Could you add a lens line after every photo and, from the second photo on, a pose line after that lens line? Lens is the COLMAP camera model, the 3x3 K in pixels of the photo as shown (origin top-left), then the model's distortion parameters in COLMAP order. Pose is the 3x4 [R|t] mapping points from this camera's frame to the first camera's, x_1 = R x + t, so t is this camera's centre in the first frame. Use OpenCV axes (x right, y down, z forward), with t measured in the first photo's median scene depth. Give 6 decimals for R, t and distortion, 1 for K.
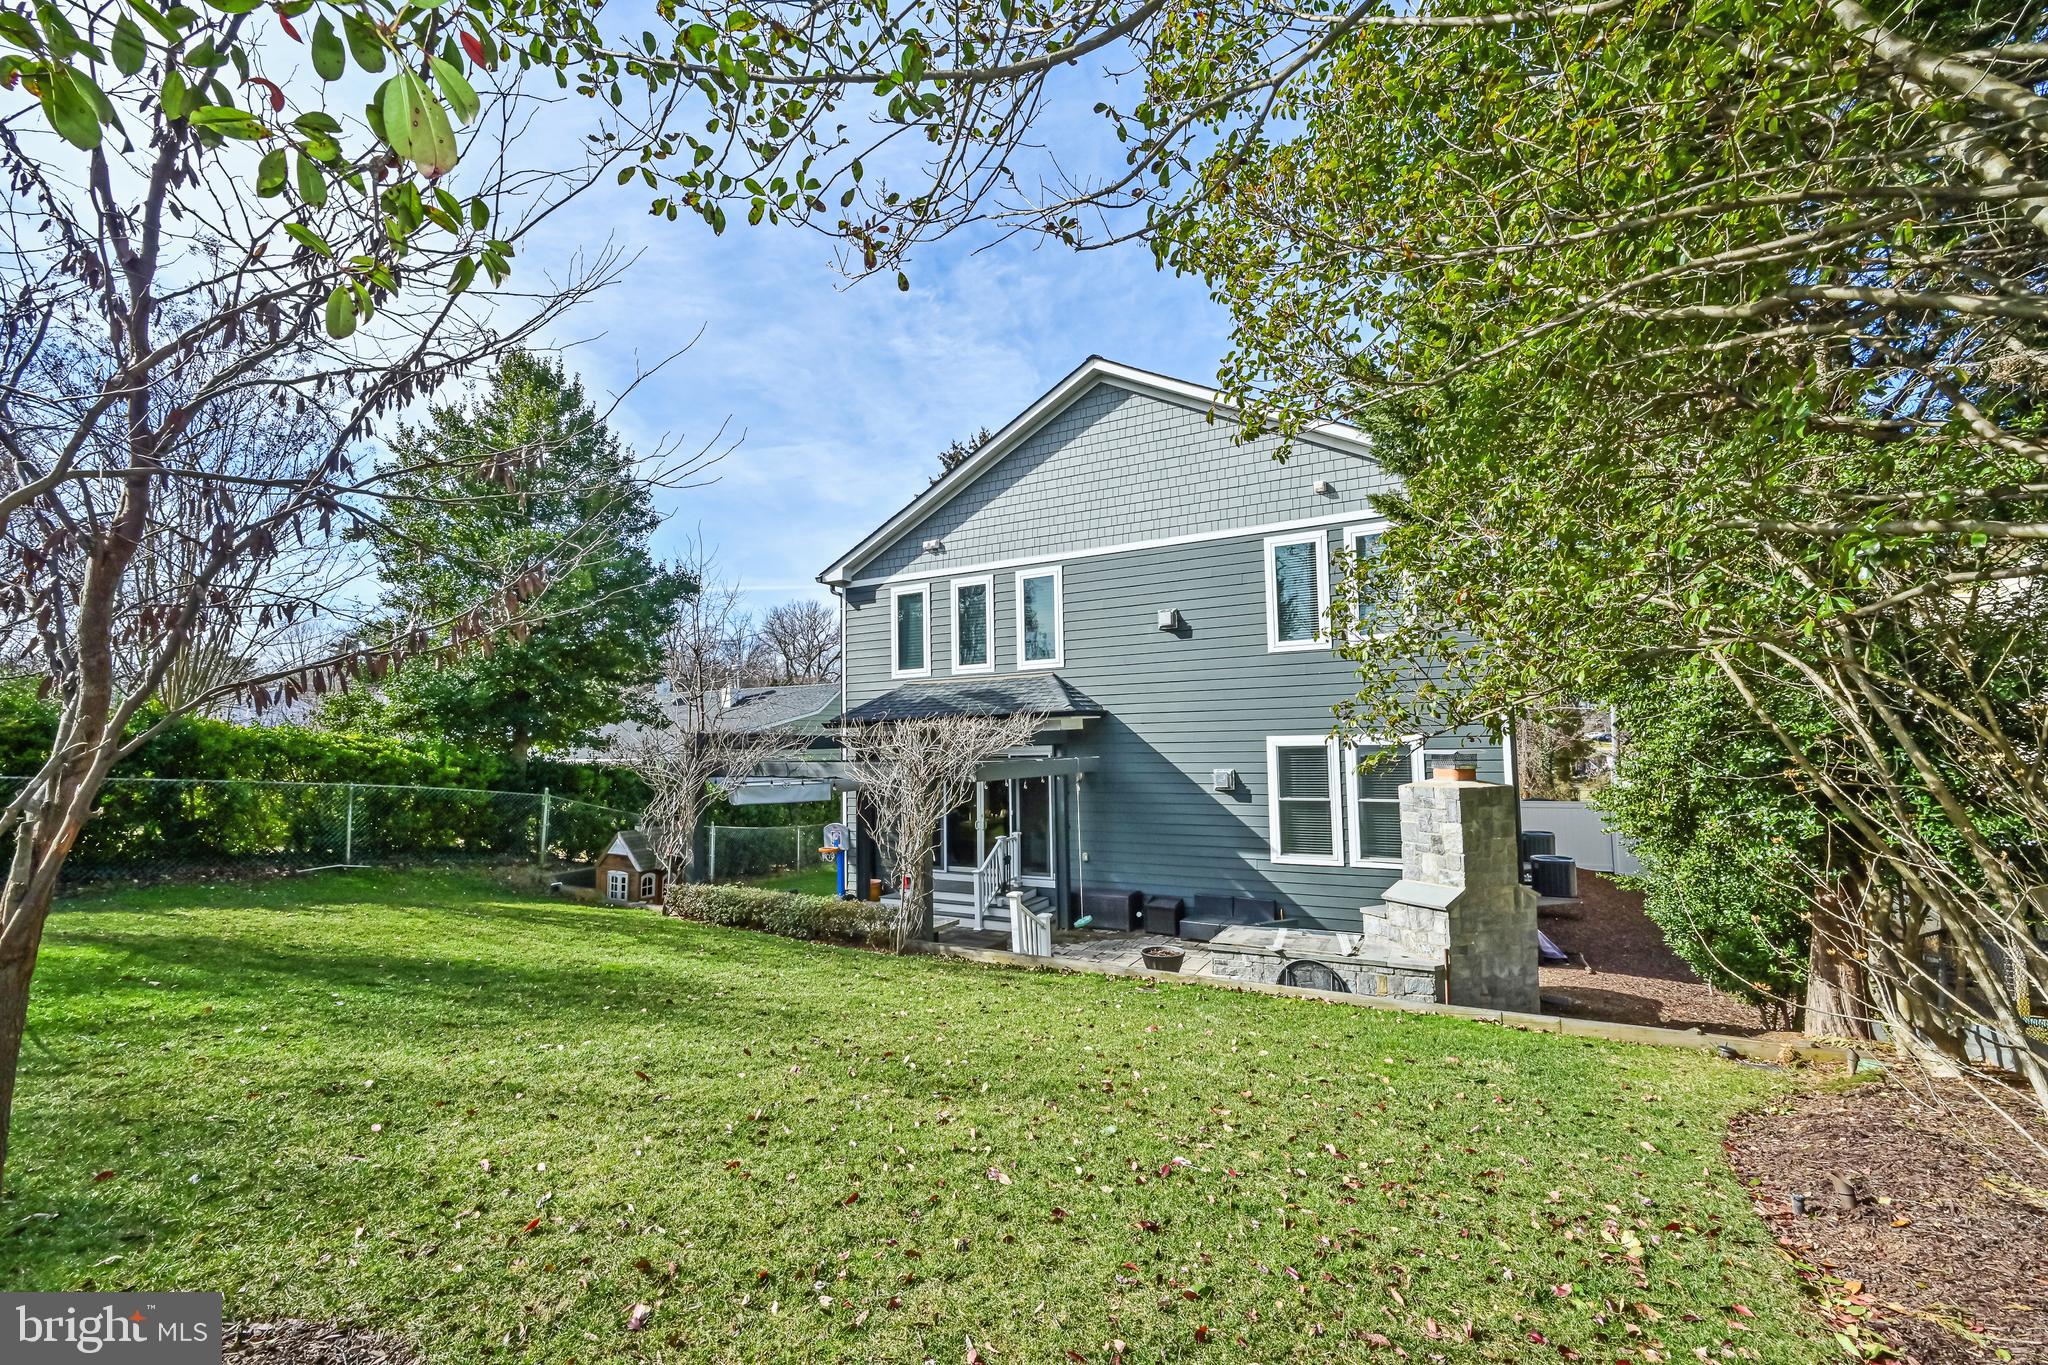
lens RADIAL K [[855.1, 0, 1026.6], [0, 855.1, 685.2], [0, 0, 1]] dist [-0.000255, -0.000028]
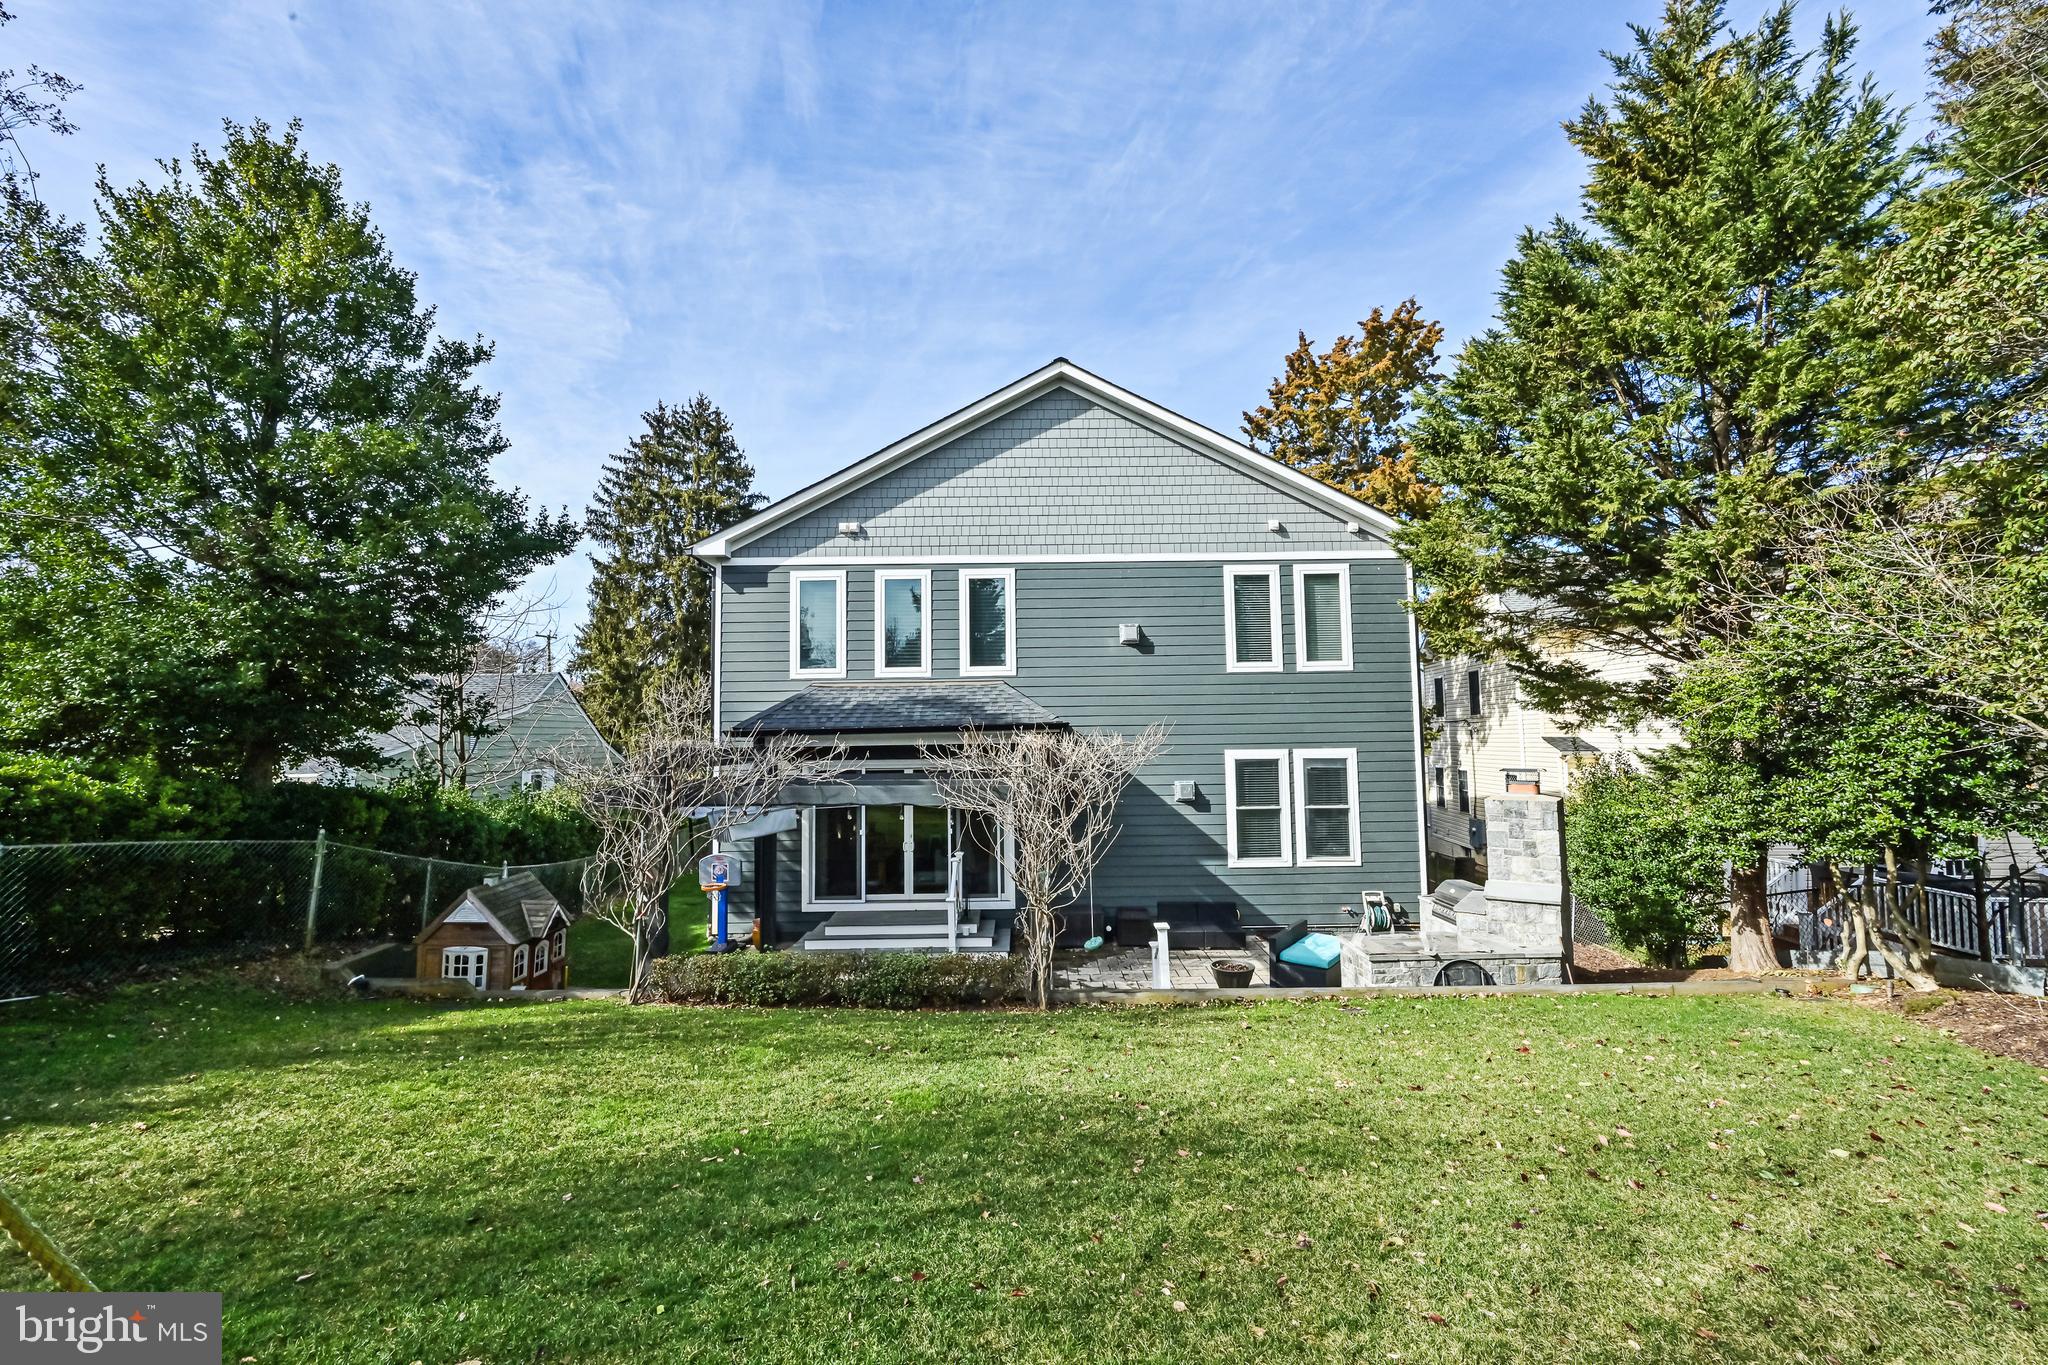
lens RADIAL K [[819.3, 0, 1024.1], [0, 819.3, 682.7], [0, 0, 1]] dist [-0.000192, 0.000022]
pose [[0.871377, 0.038534, 0.489098, -0.433357], [-0.037338, 0.999228, -0.012203, -0.002668], [-0.489191, -0.007629, 0.872143, 0.218835]]
